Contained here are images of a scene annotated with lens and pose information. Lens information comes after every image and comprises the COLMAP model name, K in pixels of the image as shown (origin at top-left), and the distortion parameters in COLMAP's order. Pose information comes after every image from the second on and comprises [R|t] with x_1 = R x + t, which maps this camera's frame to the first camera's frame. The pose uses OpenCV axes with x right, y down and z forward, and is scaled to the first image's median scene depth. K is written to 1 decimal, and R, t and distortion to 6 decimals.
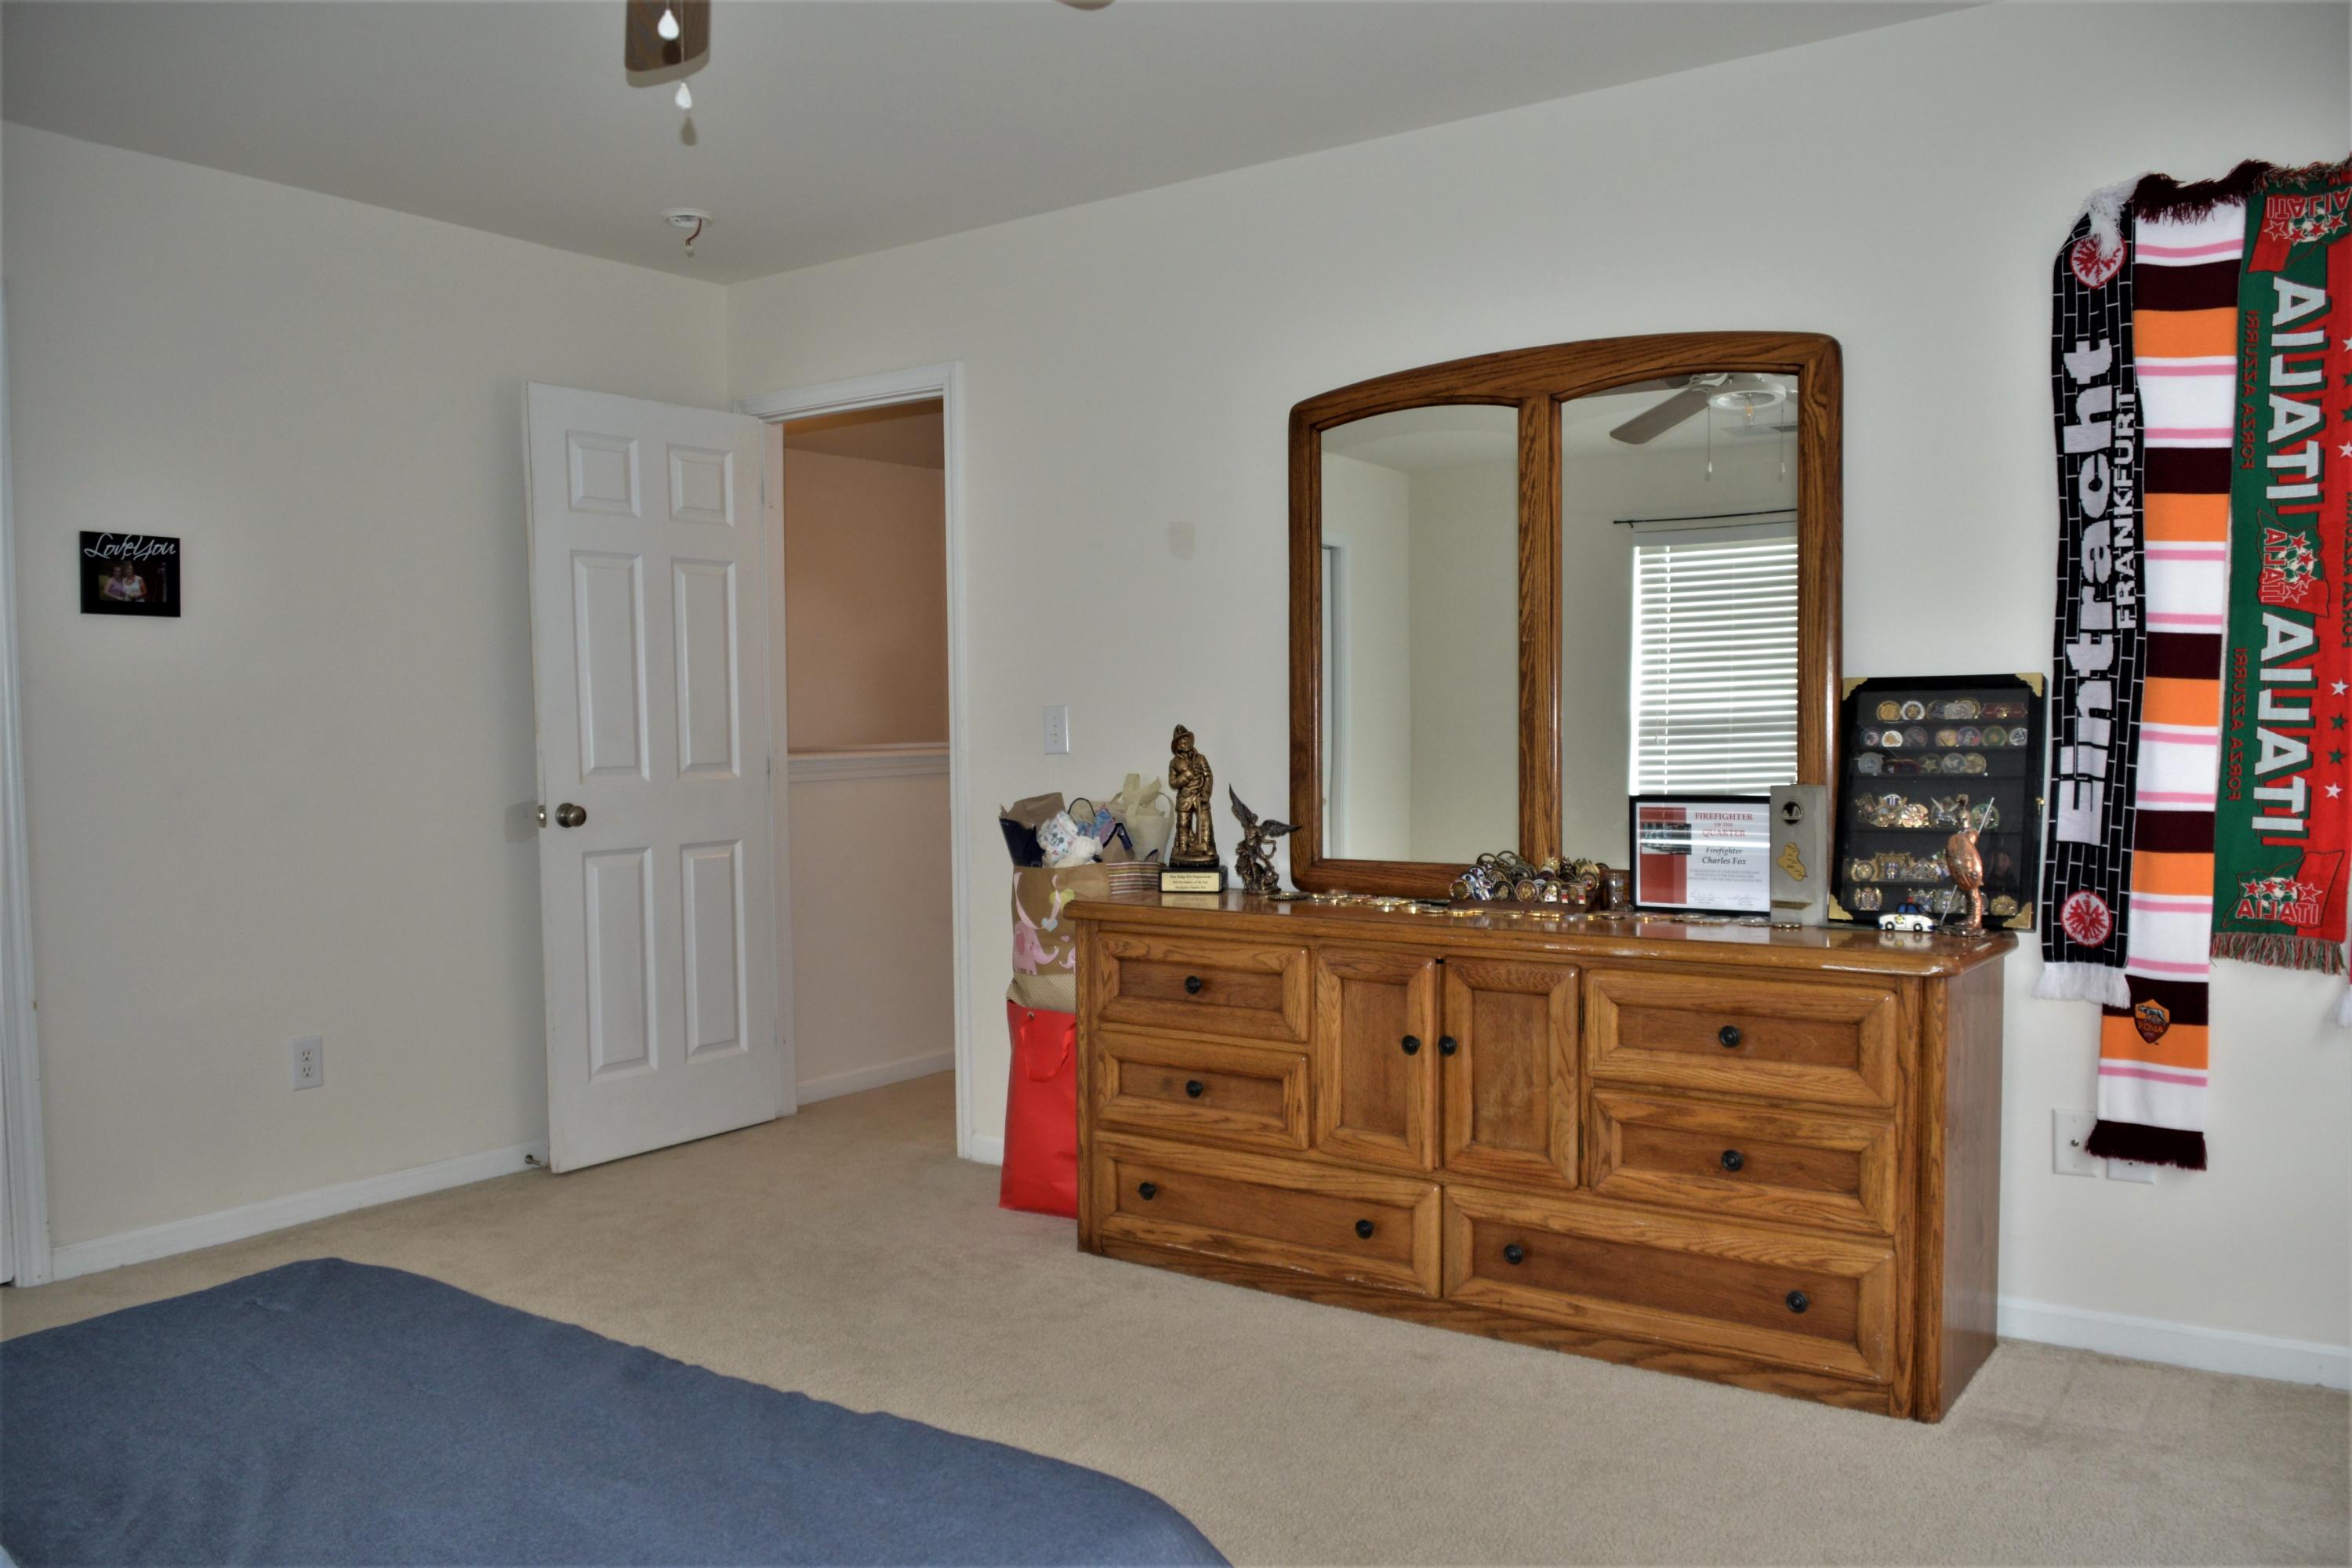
lens RADIAL K [[1820.3, 0, 1184.7], [0, 1820.3, 772.6], [0, 0, 1]] dist [-0.068152, 0.019996]
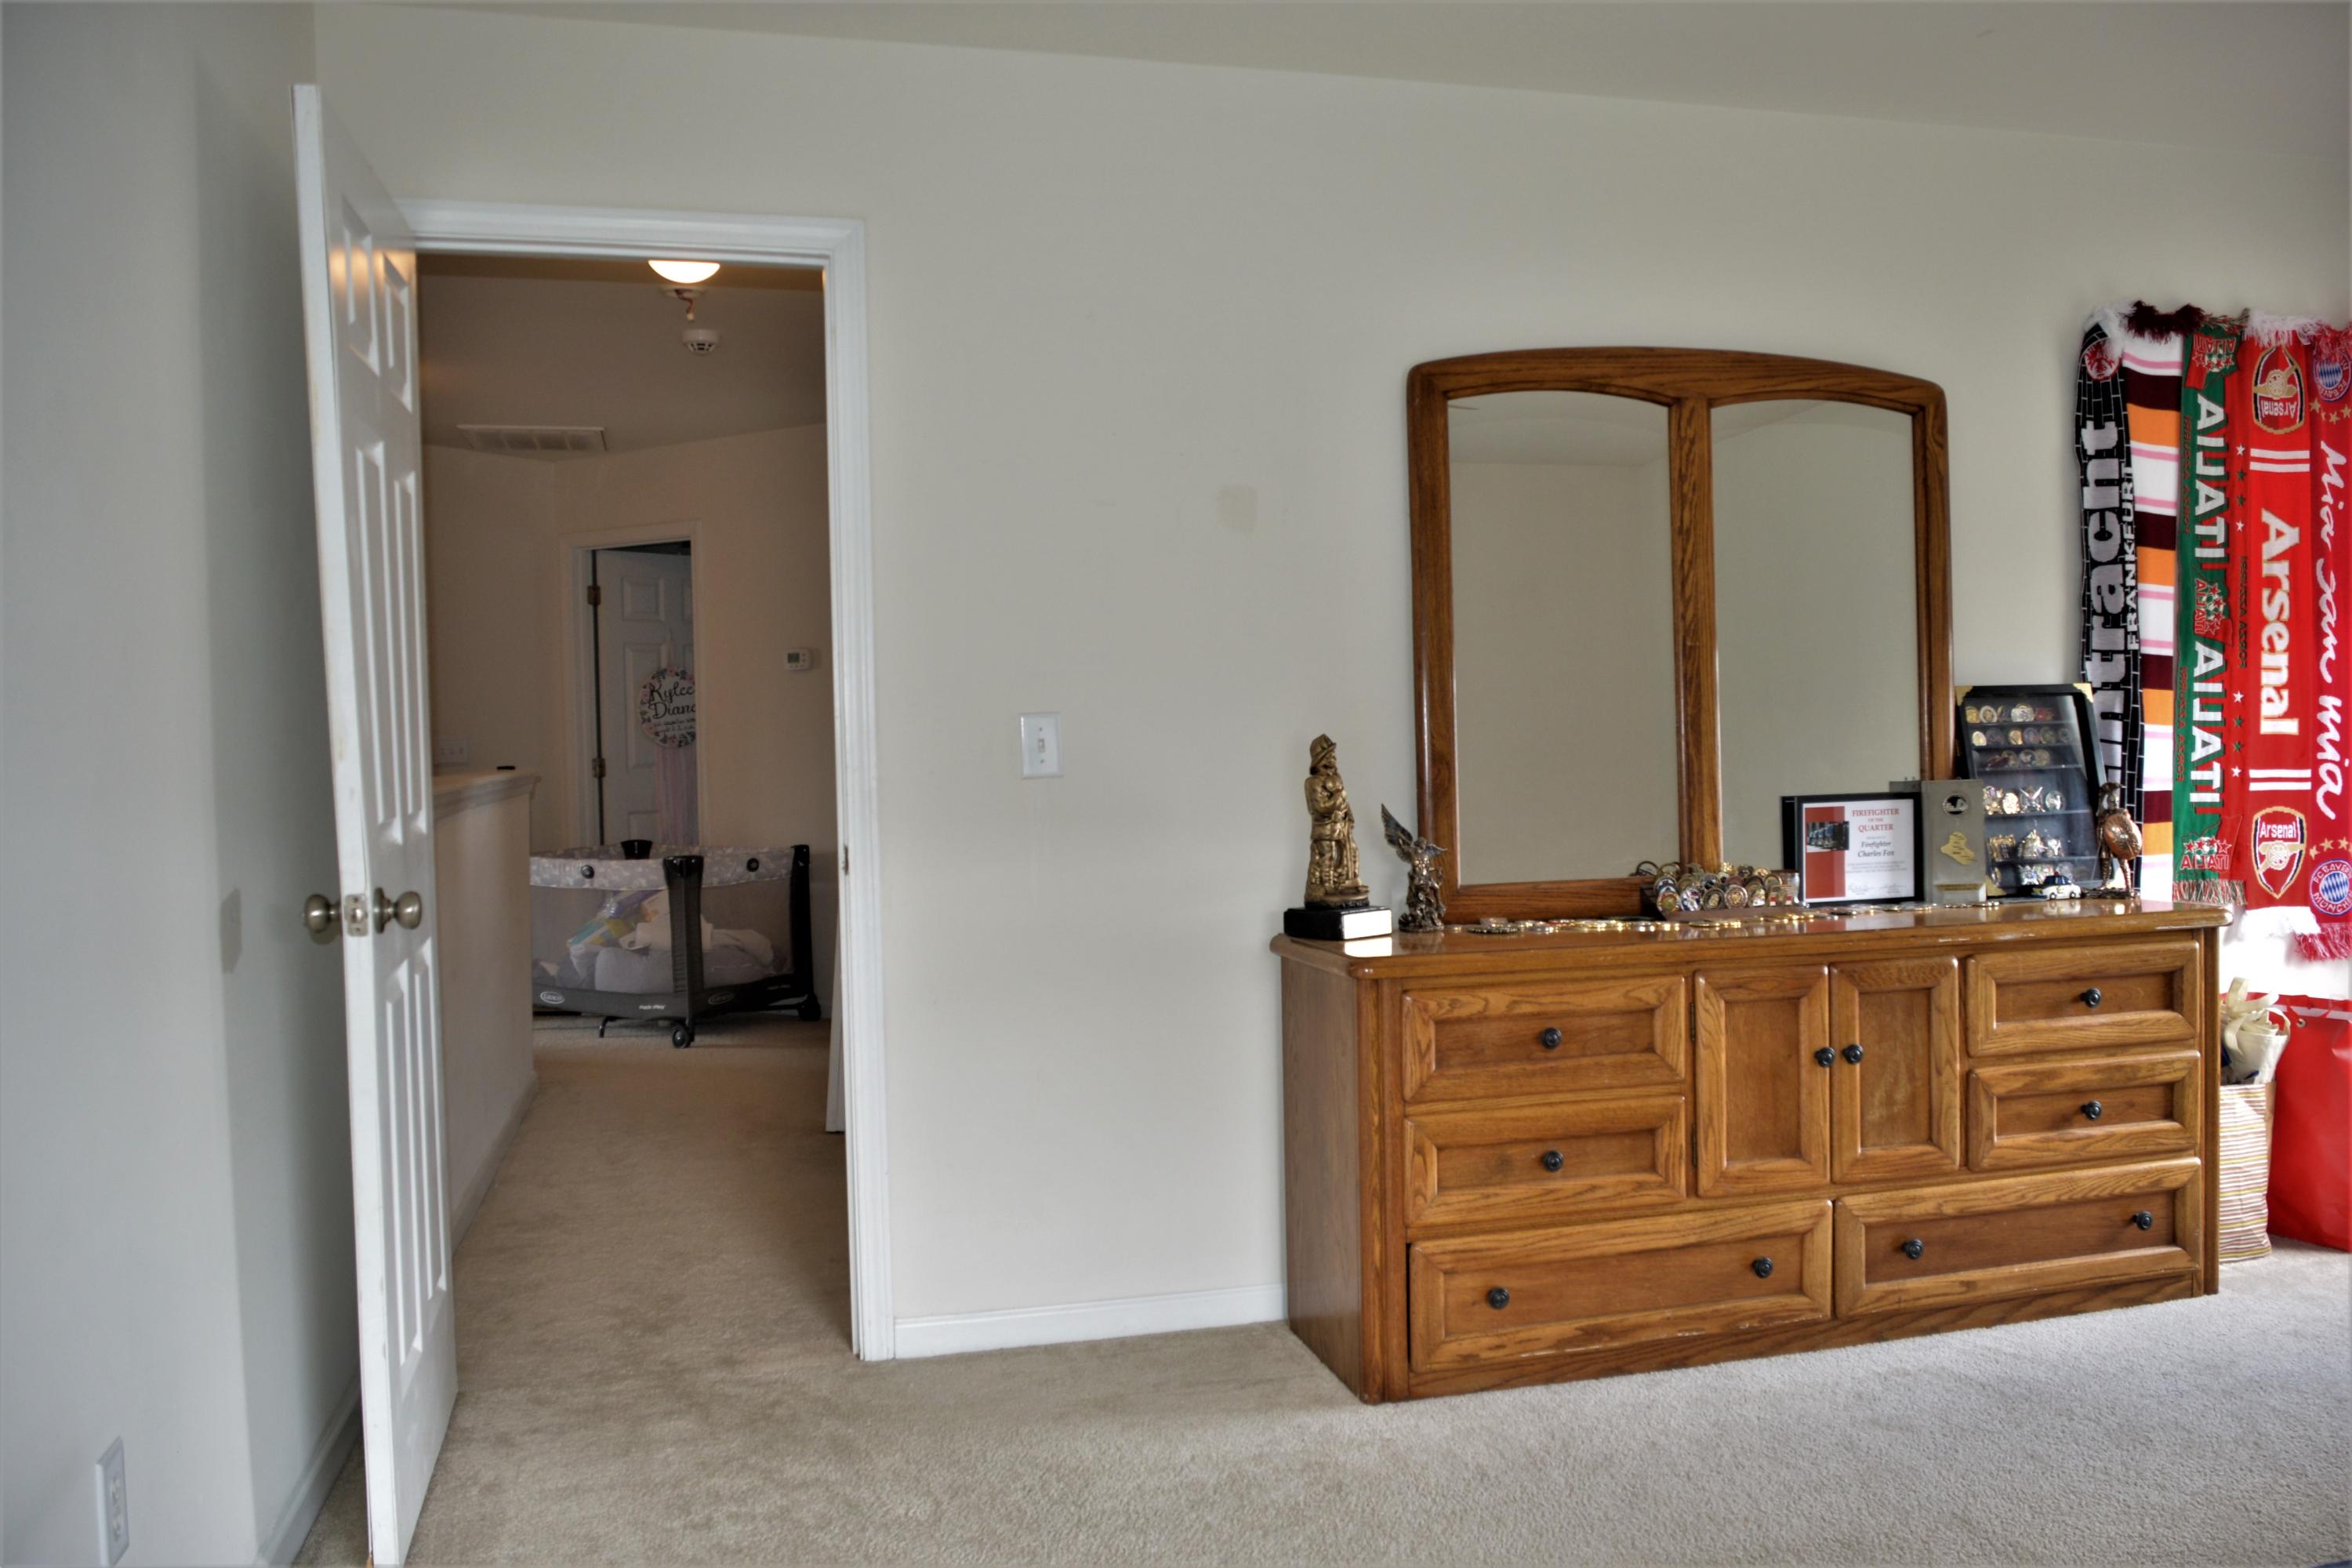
lens RADIAL K [[1820.3, 0, 1182.6], [0, 1820.3, 789.2], [0, 0, 1]] dist [-0.068152, 0.019996]
pose [[0.637444, -0.022305, 0.770174, -0.838416], [0.036865, 0.999319, -0.001571, -0.003634], [-0.769614, 0.029394, 0.637832, 0.663605]]
